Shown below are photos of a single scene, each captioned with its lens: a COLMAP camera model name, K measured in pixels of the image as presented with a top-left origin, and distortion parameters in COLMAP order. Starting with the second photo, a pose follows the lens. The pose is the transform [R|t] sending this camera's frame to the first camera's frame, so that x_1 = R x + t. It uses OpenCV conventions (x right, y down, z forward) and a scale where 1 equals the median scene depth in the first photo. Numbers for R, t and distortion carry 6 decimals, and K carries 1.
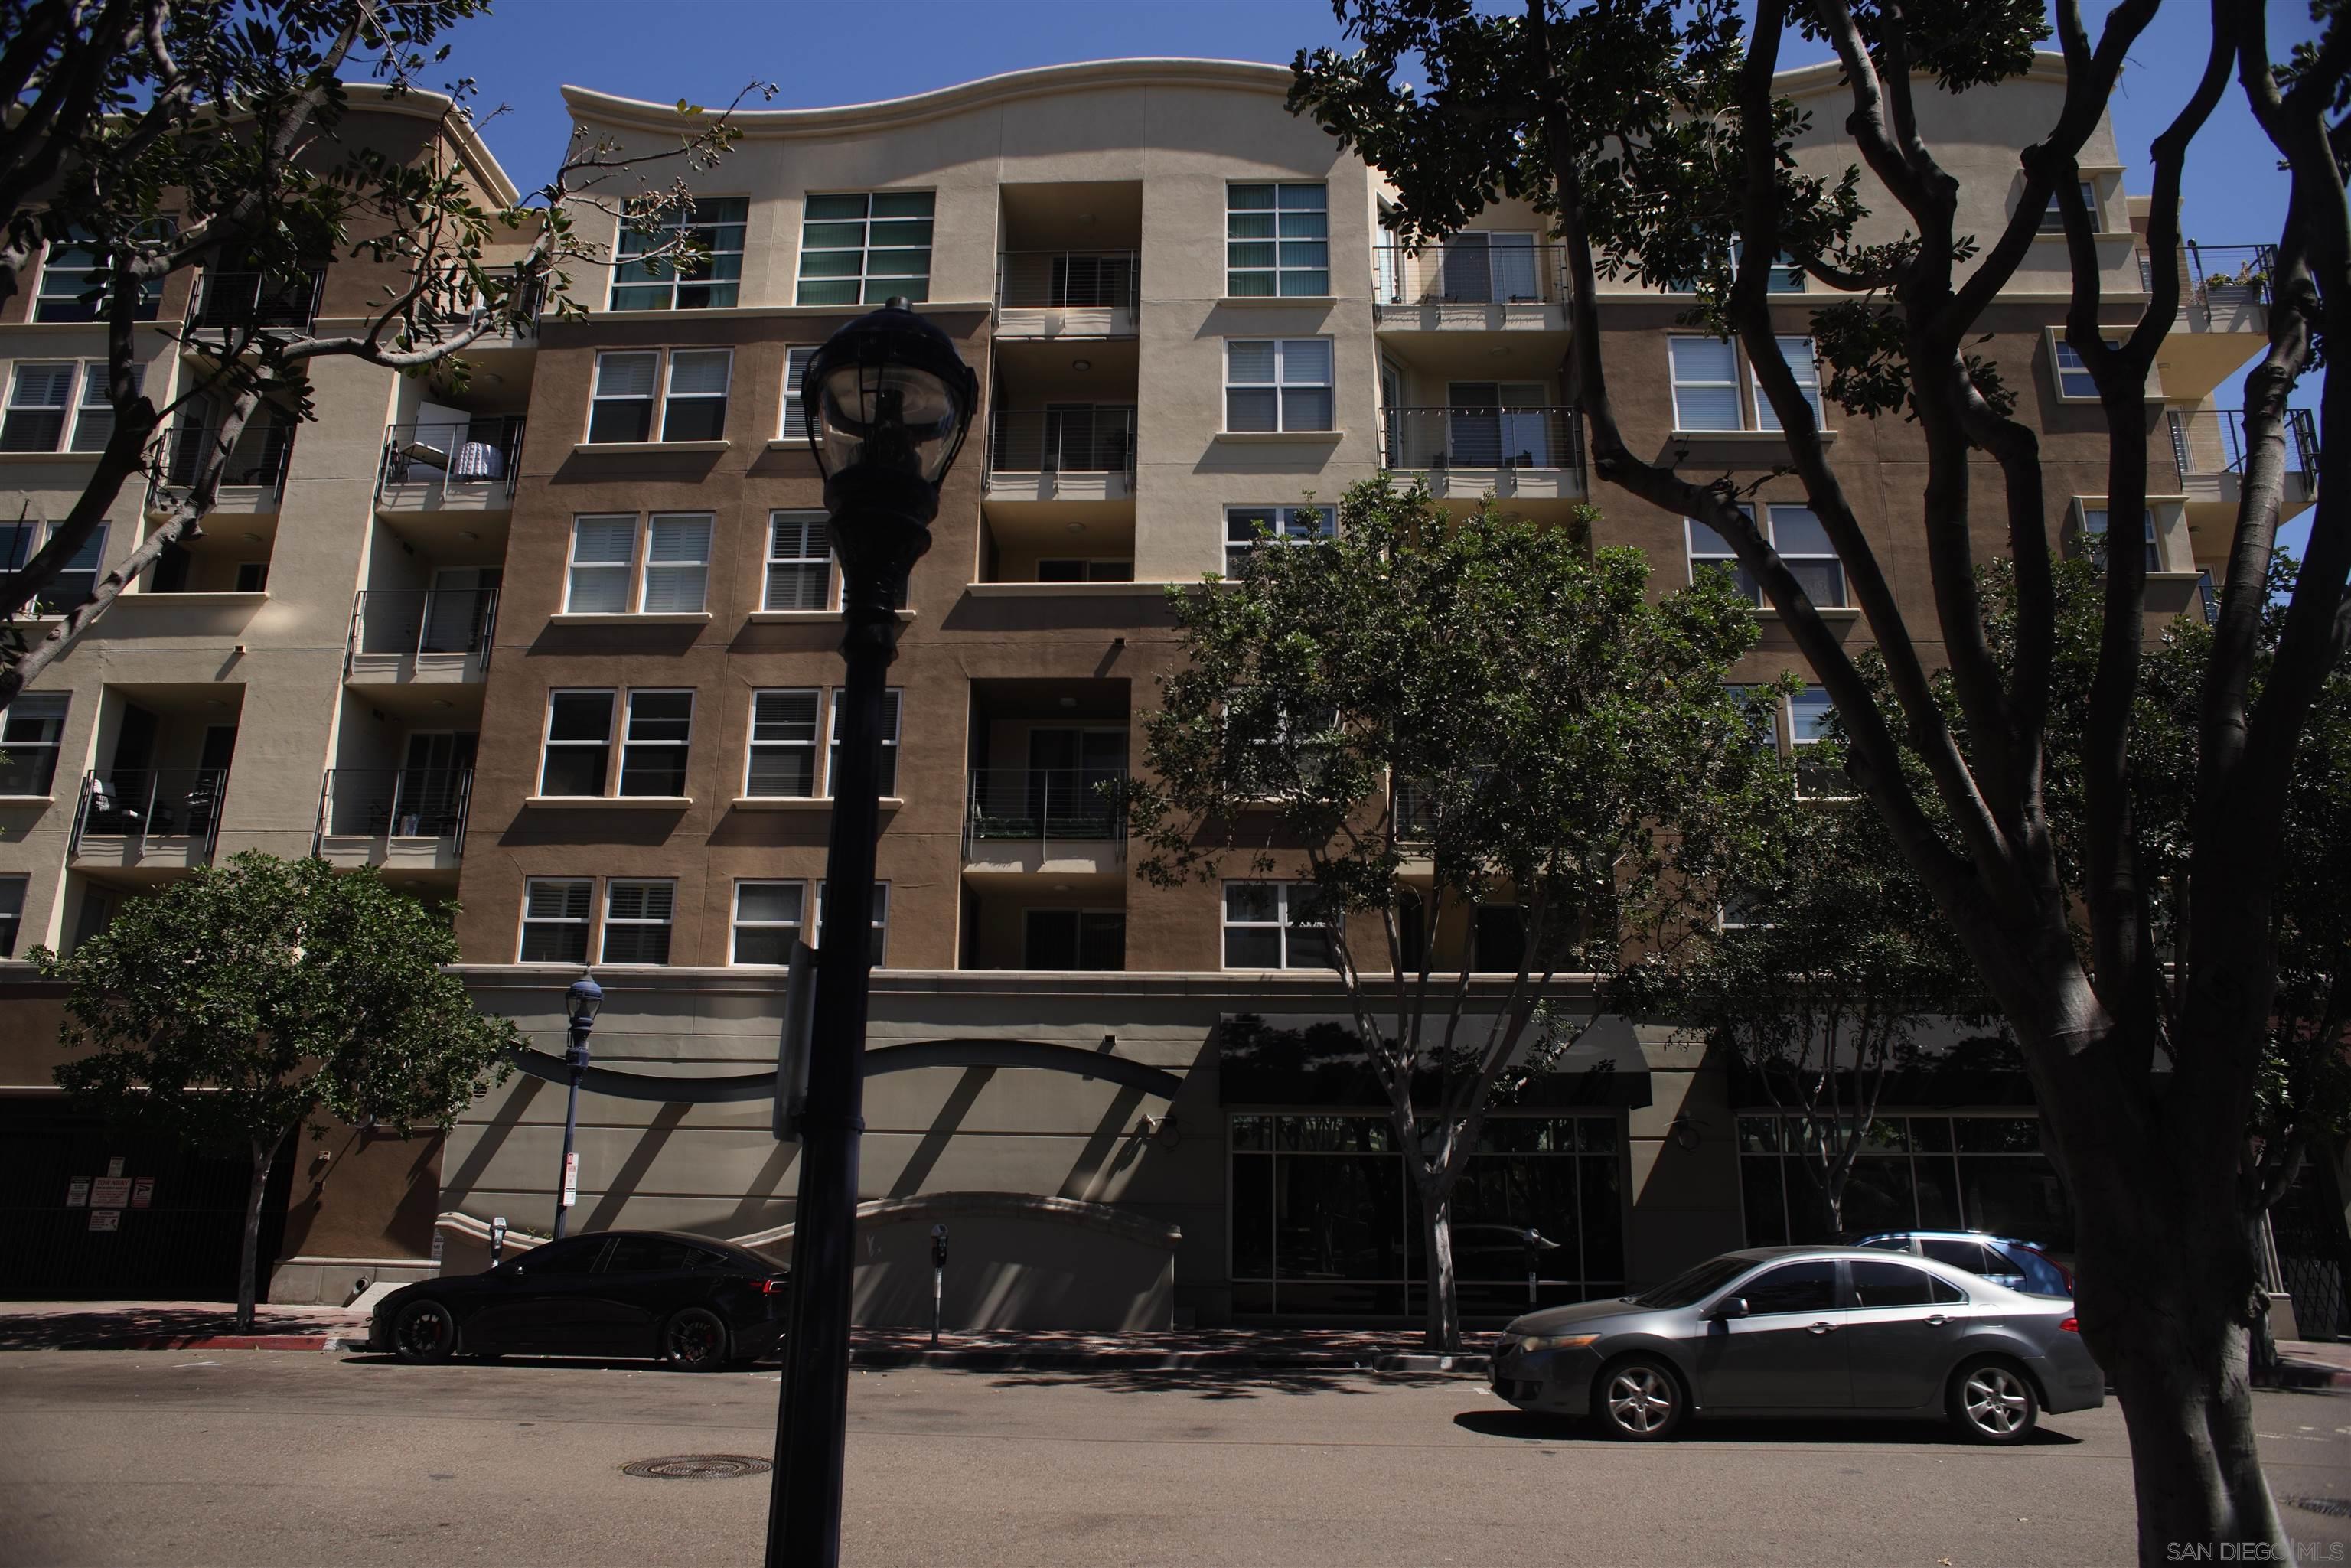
lens RADIAL K [[1581.8, 0, 1175.5], [0, 1581.8, 784.0], [0, 0, 1]] dist [-0.105636, 0.104481]
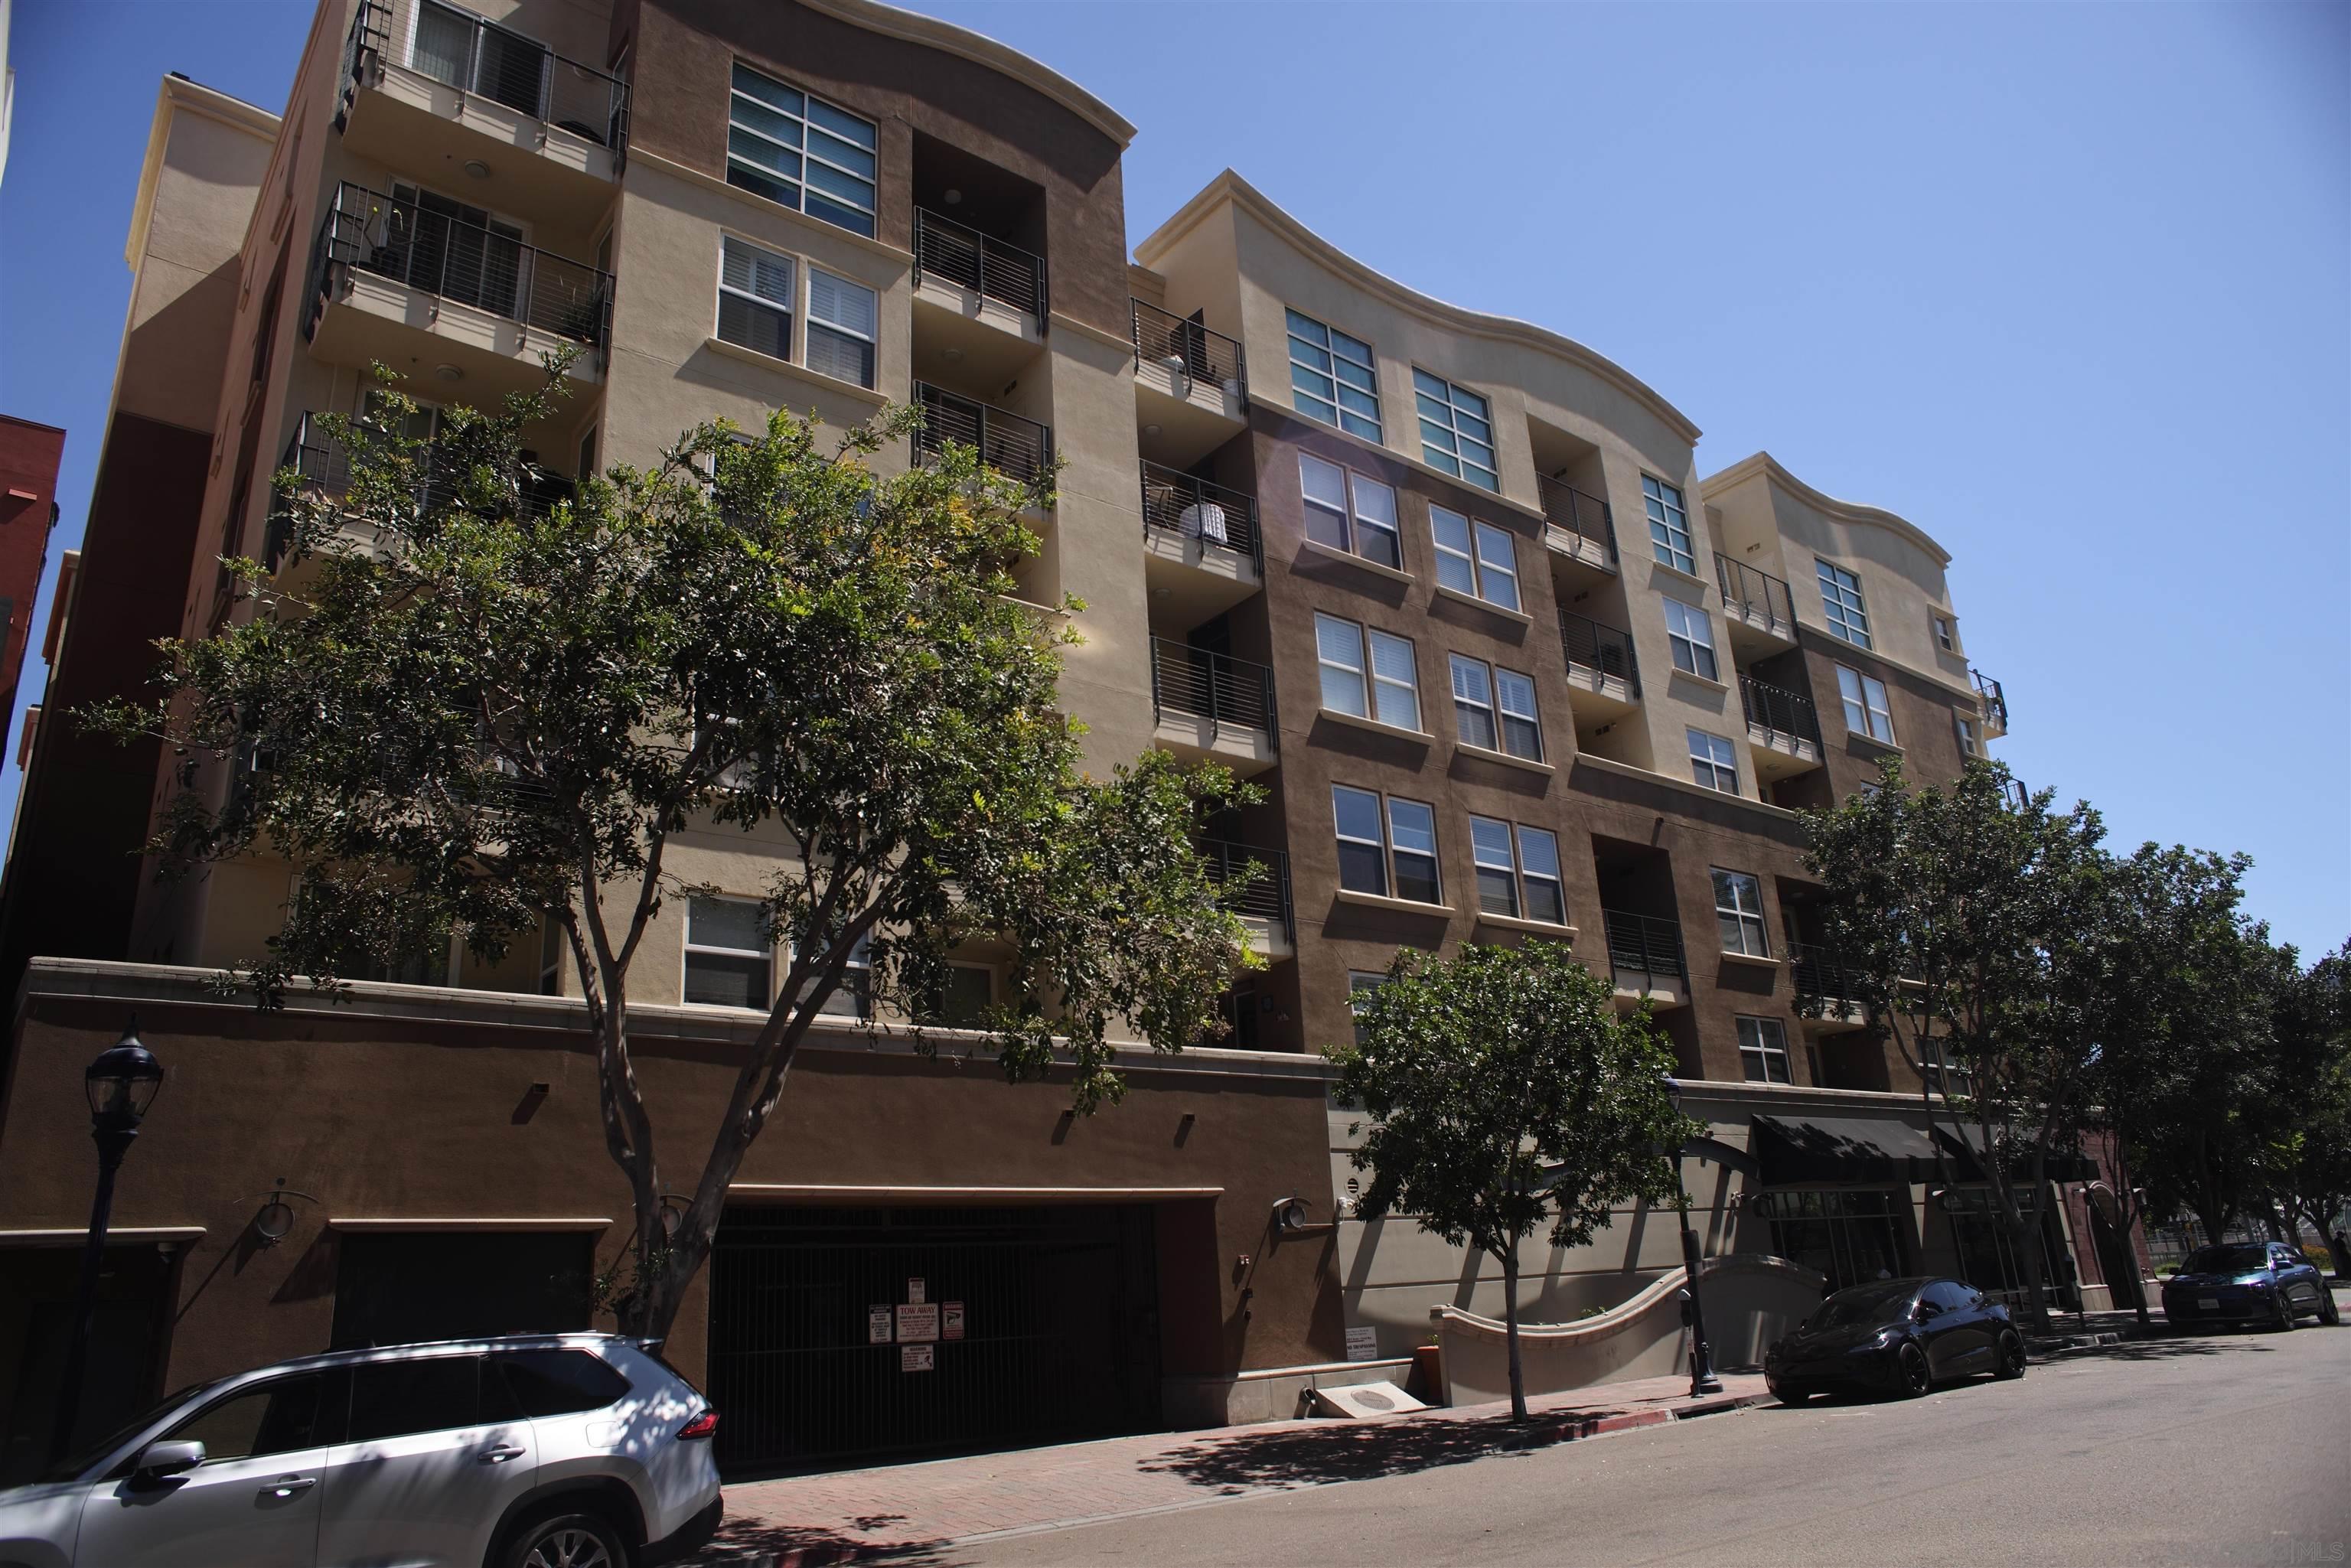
lens RADIAL K [[1581.8, 0, 1175.5], [0, 1581.8, 784.0], [0, 0, 1]] dist [-0.105636, 0.104481]
pose [[0.746271, 0.157854, 0.646654, -1.149715], [-0.112956, 0.987416, -0.110680, 0.064895], [-0.655988, 0.009554, 0.754711, 0.301612]]
